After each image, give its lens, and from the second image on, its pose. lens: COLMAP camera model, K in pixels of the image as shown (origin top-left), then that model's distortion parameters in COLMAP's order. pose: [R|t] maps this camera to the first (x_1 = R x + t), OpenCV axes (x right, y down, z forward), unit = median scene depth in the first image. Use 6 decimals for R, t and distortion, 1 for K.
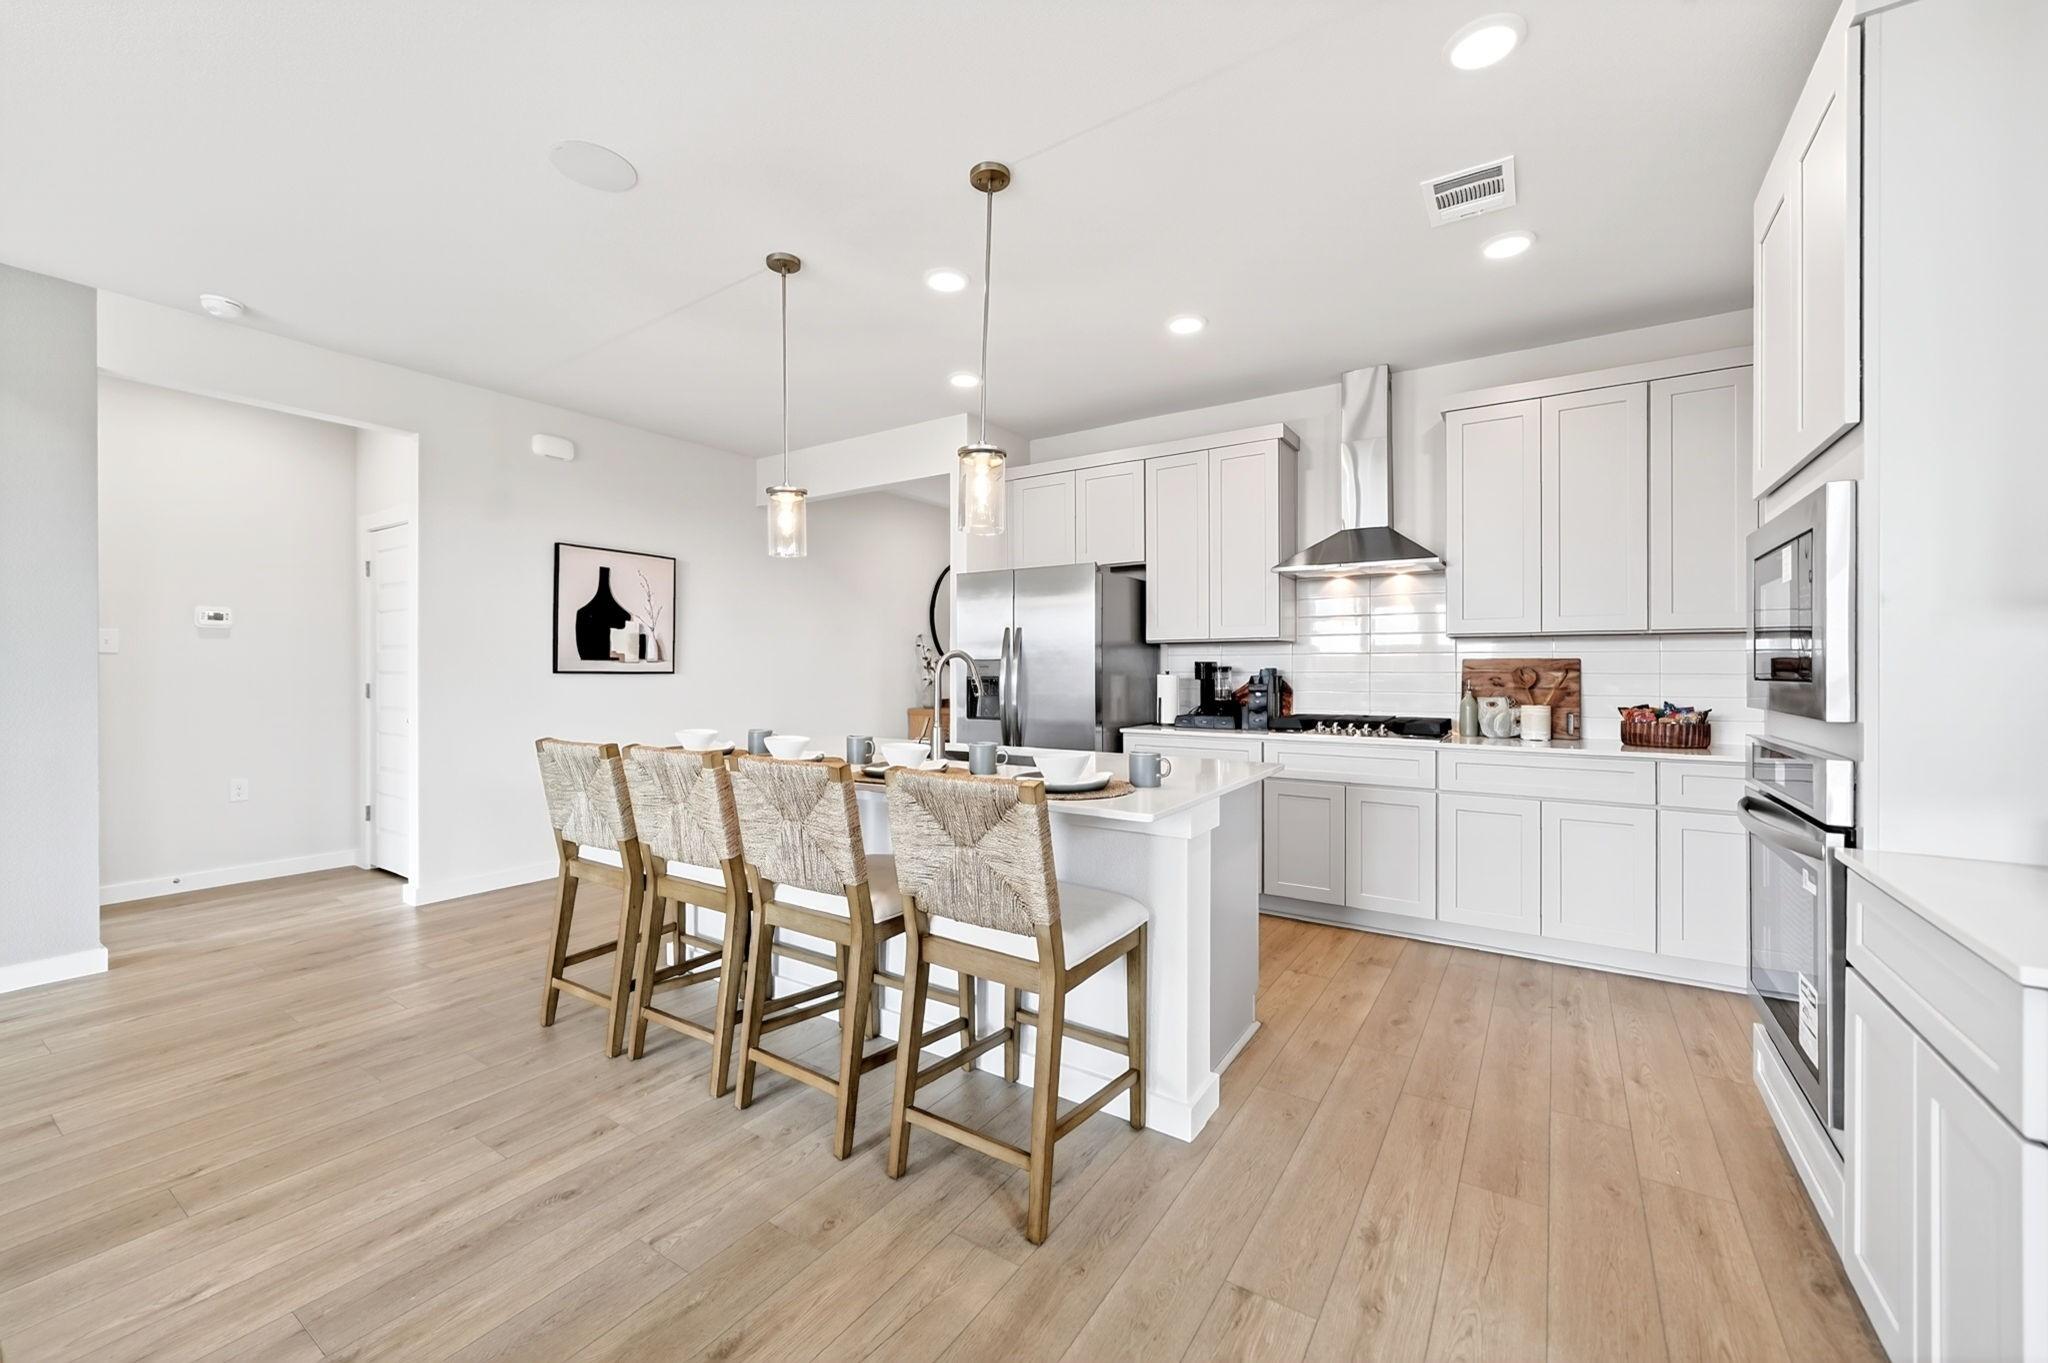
lens RADIAL K [[811.0, 0, 1014.1], [0, 811.0, 666.6], [0, 0, 1]] dist [0.001012, 0.000175]
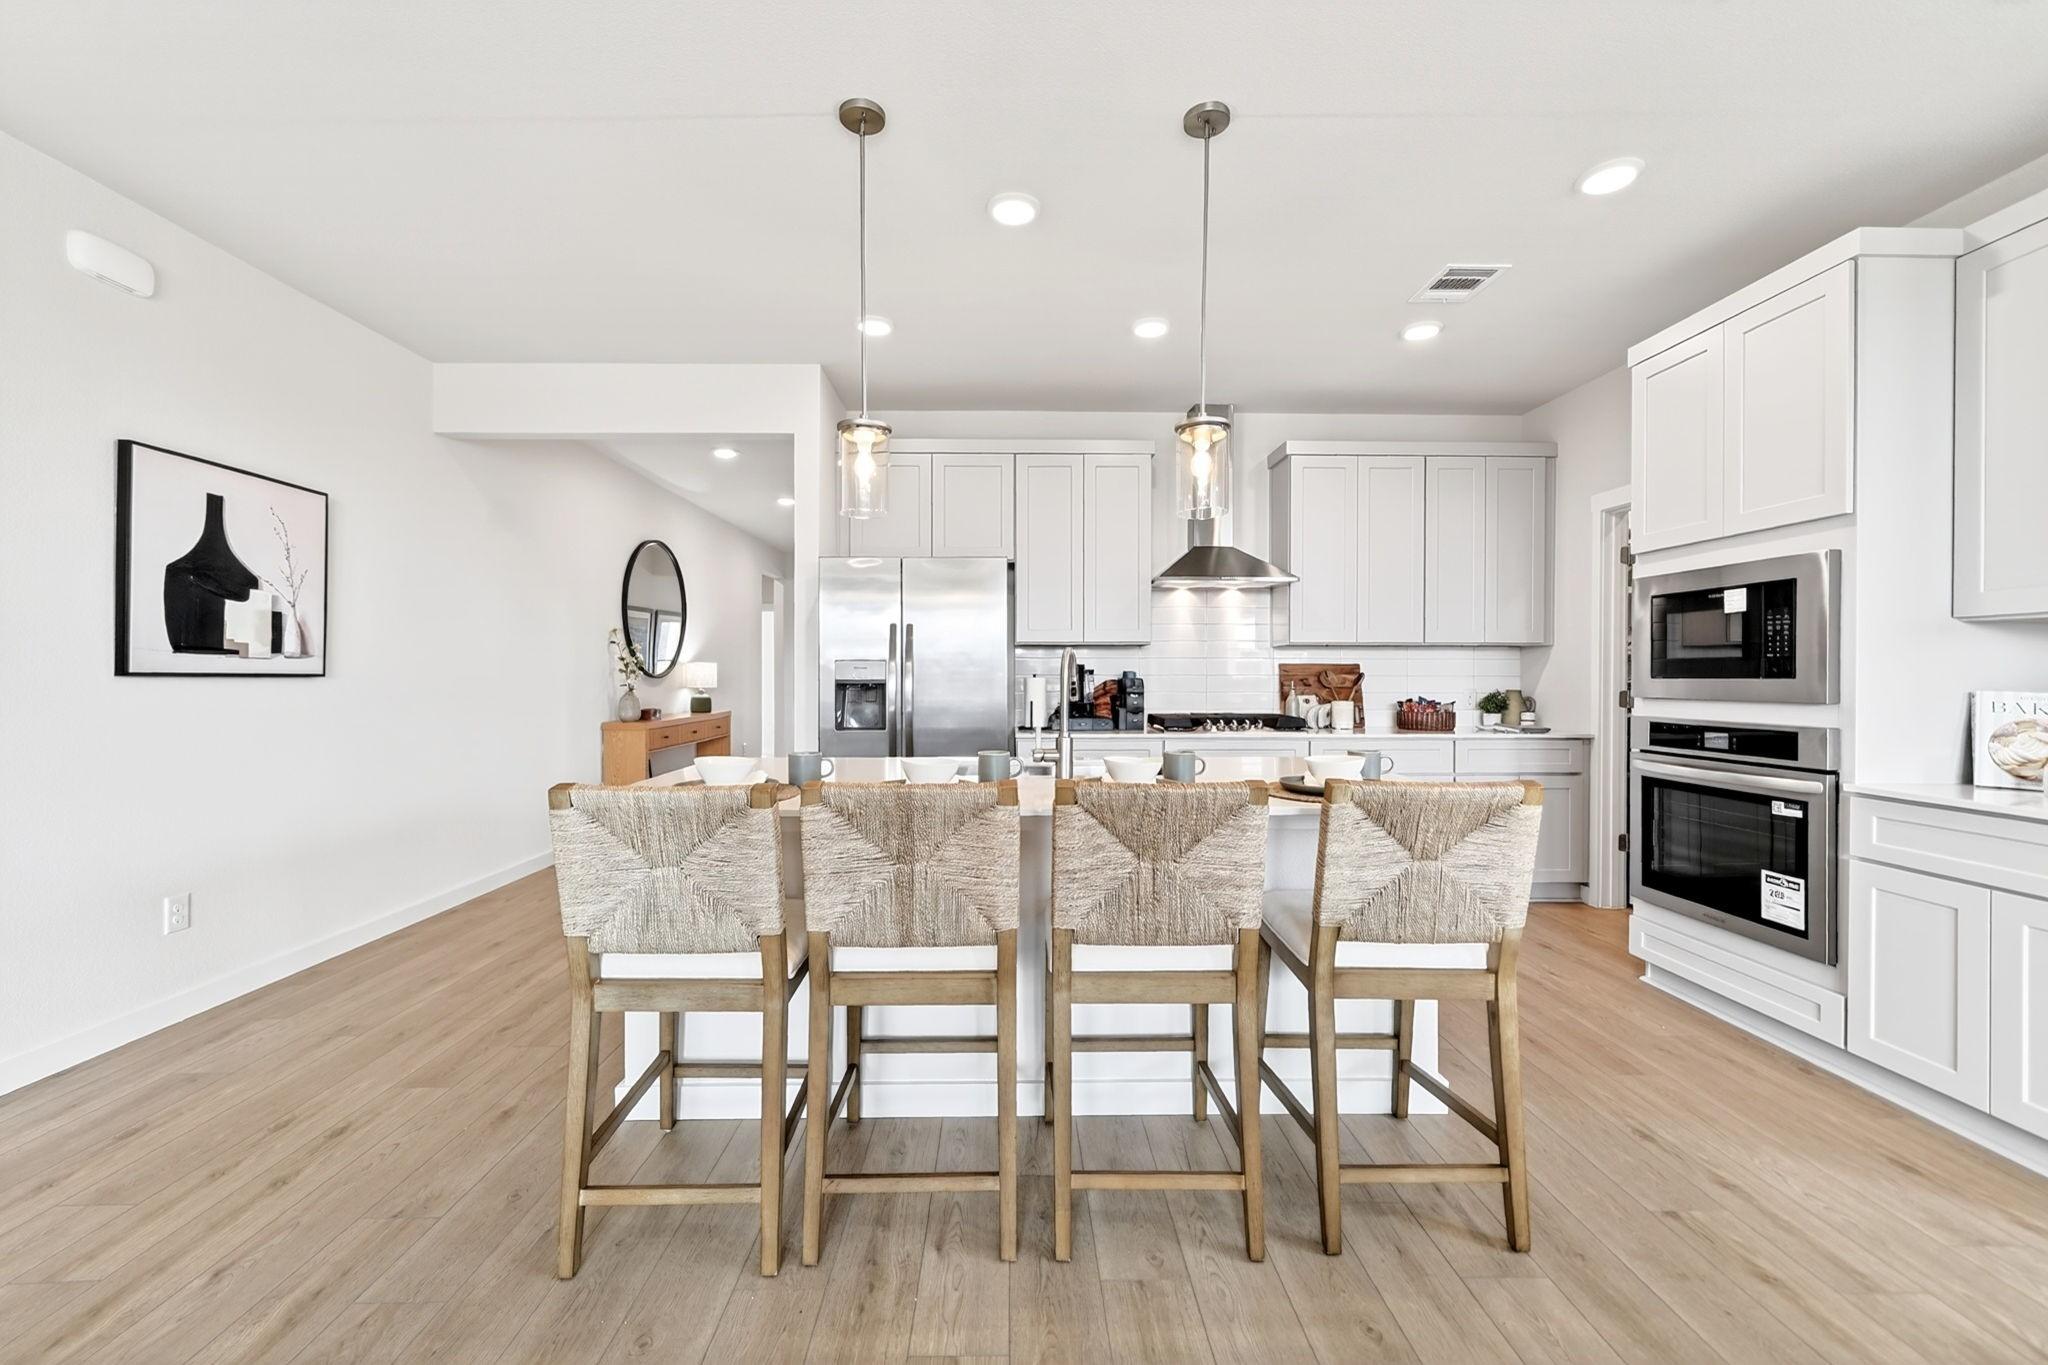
lens RADIAL K [[812.5, 0, 1018.7], [0, 812.5, 677.5], [0, 0, 1]] dist [-0.003491, -0.000251]
pose [[0.823086, -0.001032, 0.567915, -0.466384], [-0.002481, 0.999982, 0.005413, 0.005996], [-0.567911, -0.005865, 0.823069, 0.247424]]
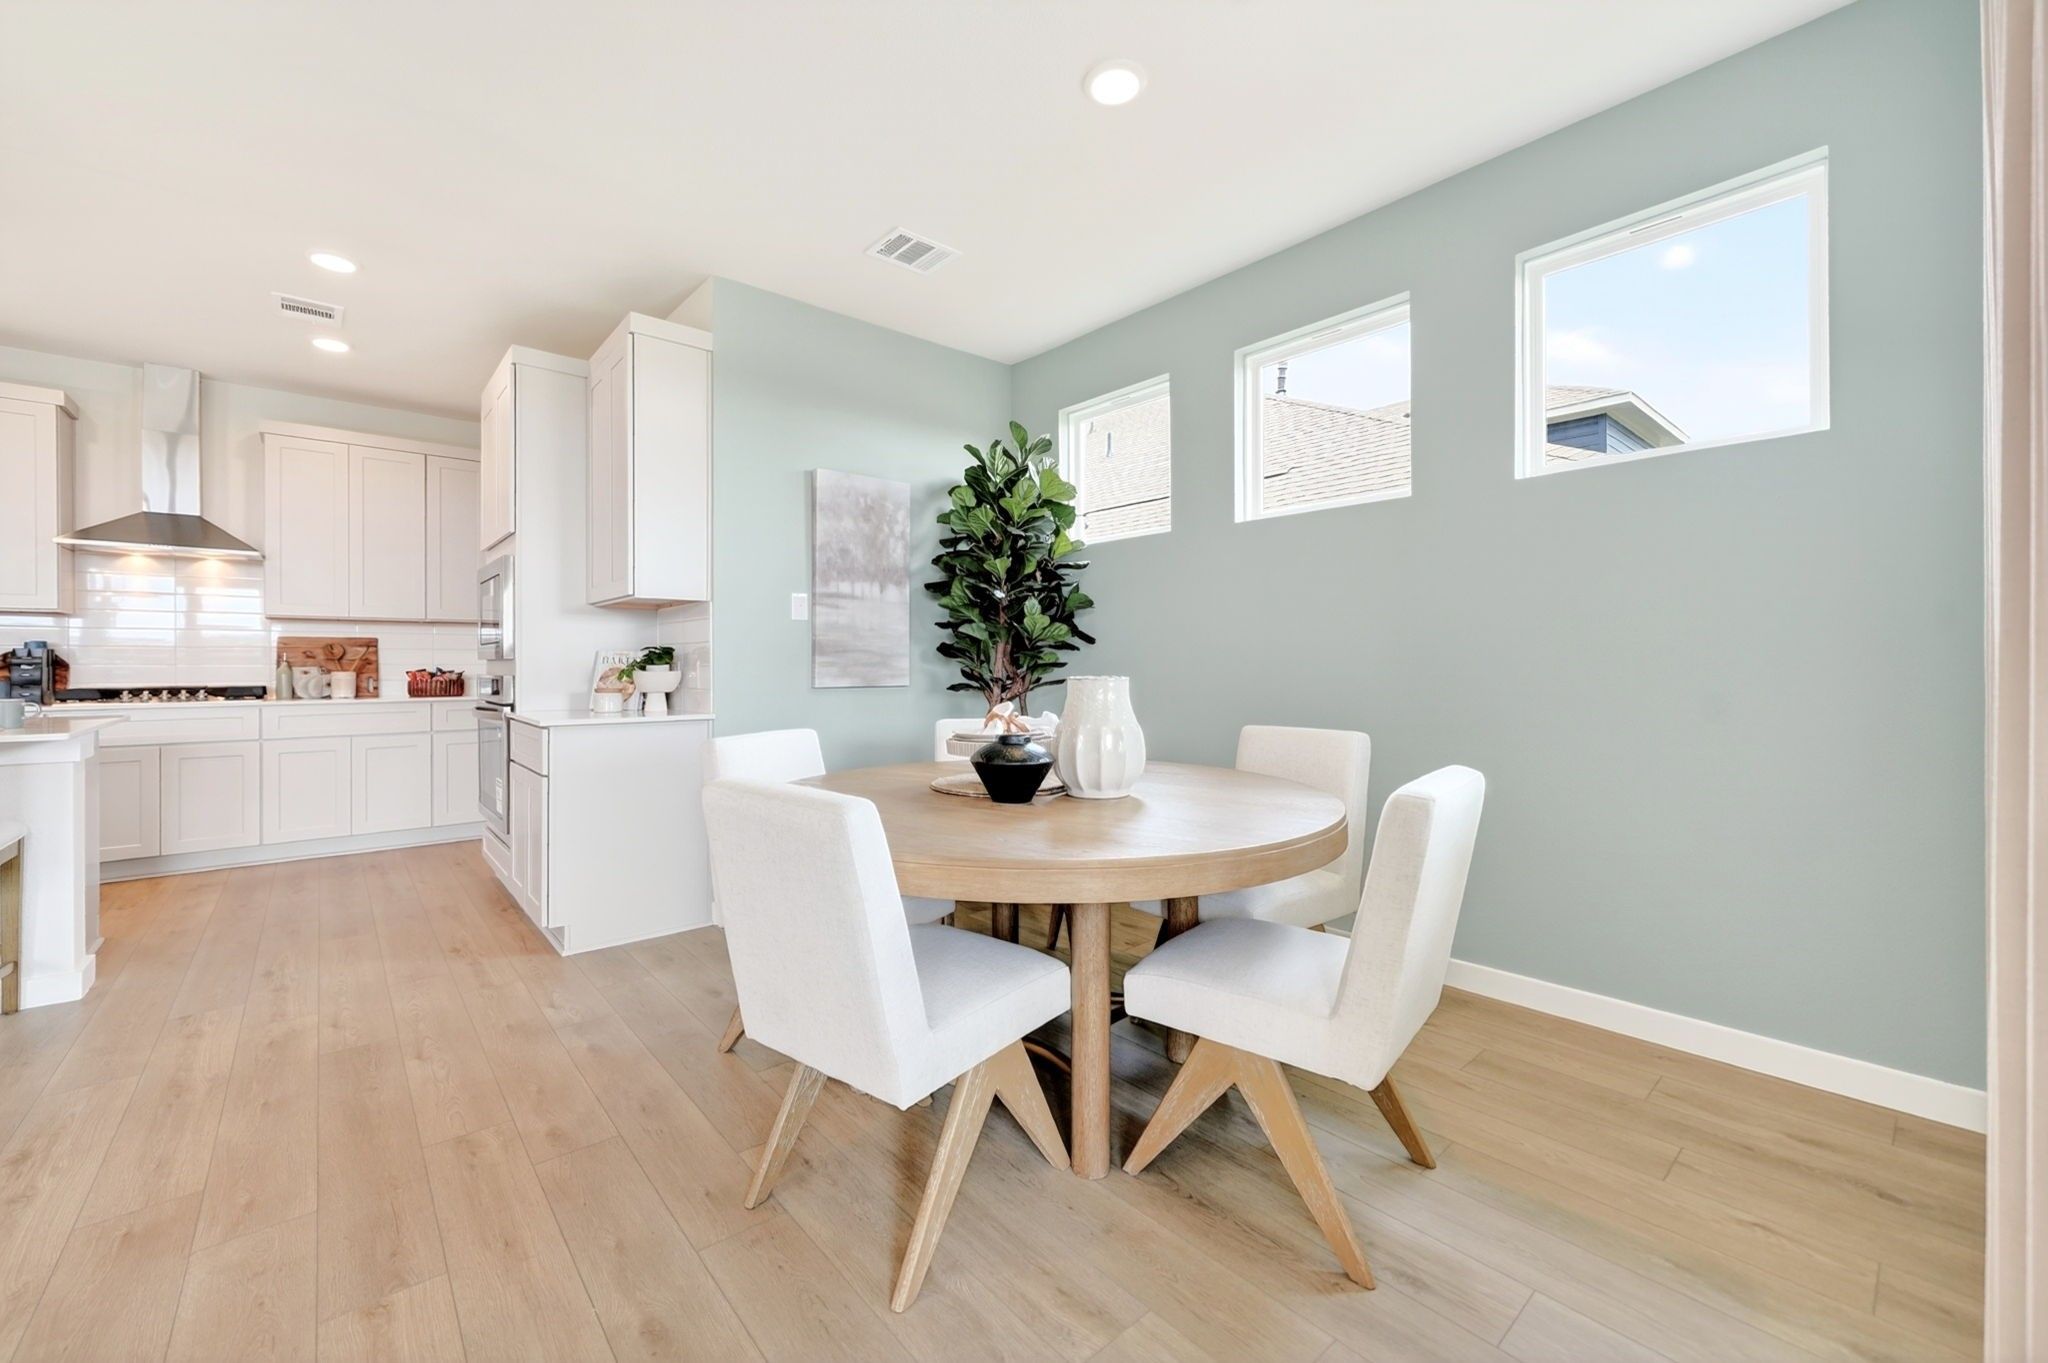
lens RADIAL K [[811.0, 0, 1014.1], [0, 811.0, 666.6], [0, 0, 1]] dist [0.001012, 0.000175]
pose [[0.271295, -0.004470, 0.962486, -0.336526], [0.000391, 0.999990, 0.004534, 0.032613], [-0.962496, -0.000854, 0.271294, -0.415859]]
